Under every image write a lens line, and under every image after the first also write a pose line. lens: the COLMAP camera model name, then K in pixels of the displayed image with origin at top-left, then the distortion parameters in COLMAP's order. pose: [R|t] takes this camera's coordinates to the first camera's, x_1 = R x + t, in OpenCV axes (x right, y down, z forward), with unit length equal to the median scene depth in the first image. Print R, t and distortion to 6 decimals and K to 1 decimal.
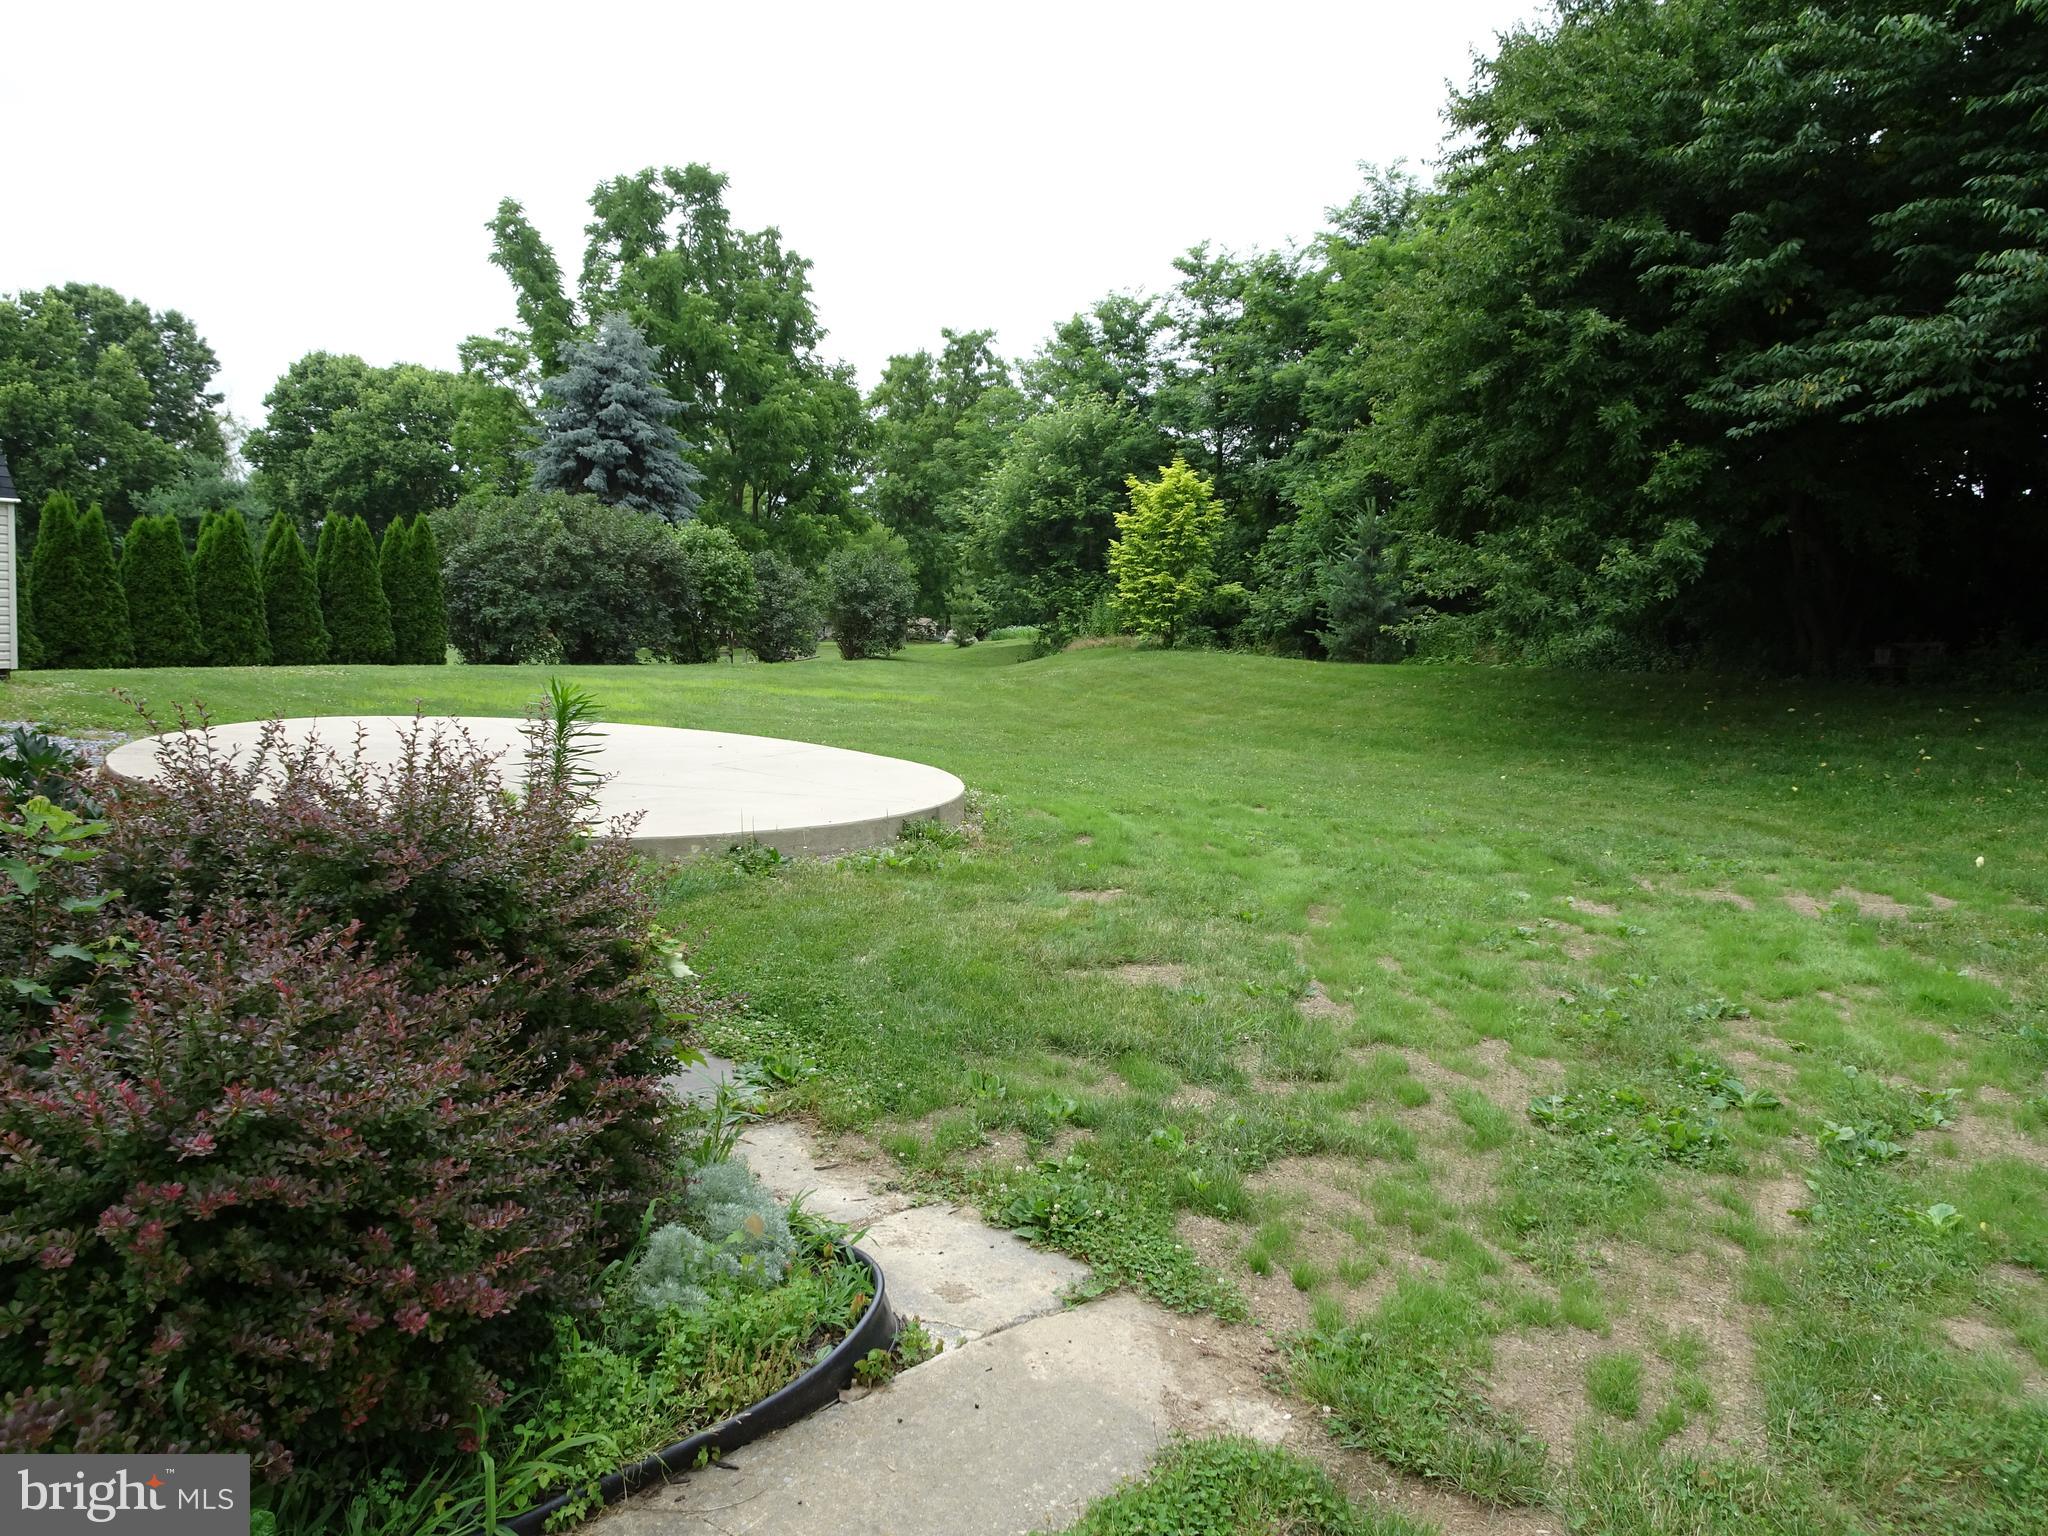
lens RADIAL K [[1474.3, 0, 1022.1], [0, 1474.3, 756.0], [0, 0, 1]] dist [-0.008244, -0.005512]
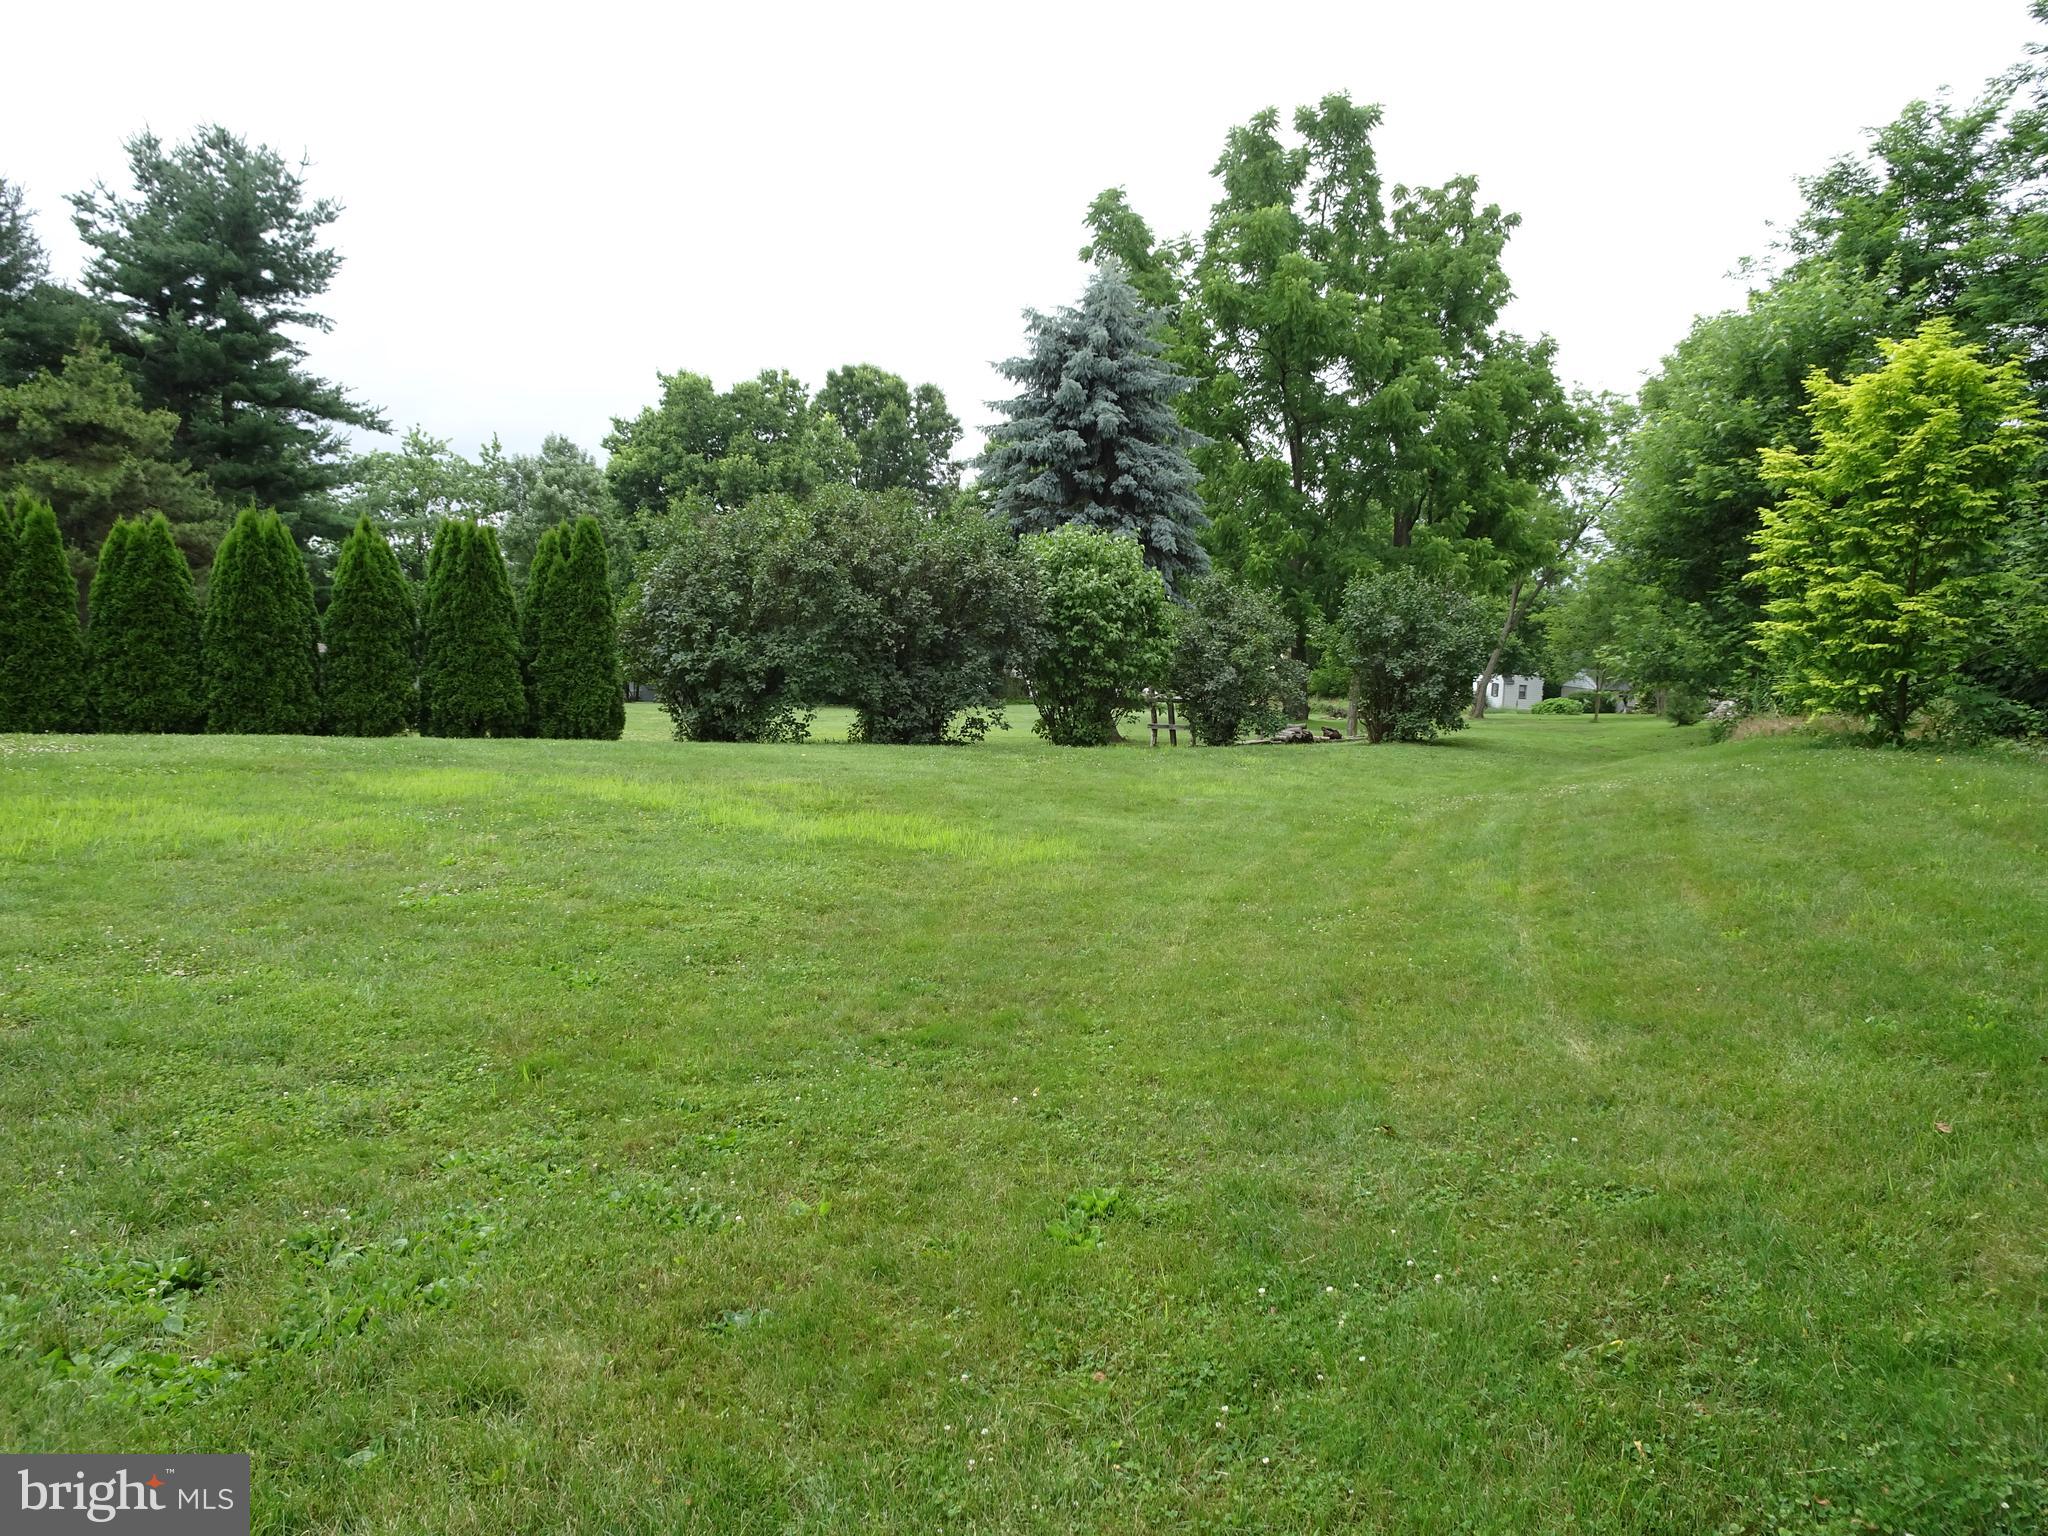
lens RADIAL K [[1450.6, 0, 1024.0], [0, 1450.6, 768.0], [0, 0, 1]] dist [0.018712, -0.005139]
pose [[0.842104, 0.040427, -0.537798, 0.094734], [-0.060173, 0.998003, -0.019199, -0.033495], [0.535948, 0.048529, 0.842855, 0.391966]]
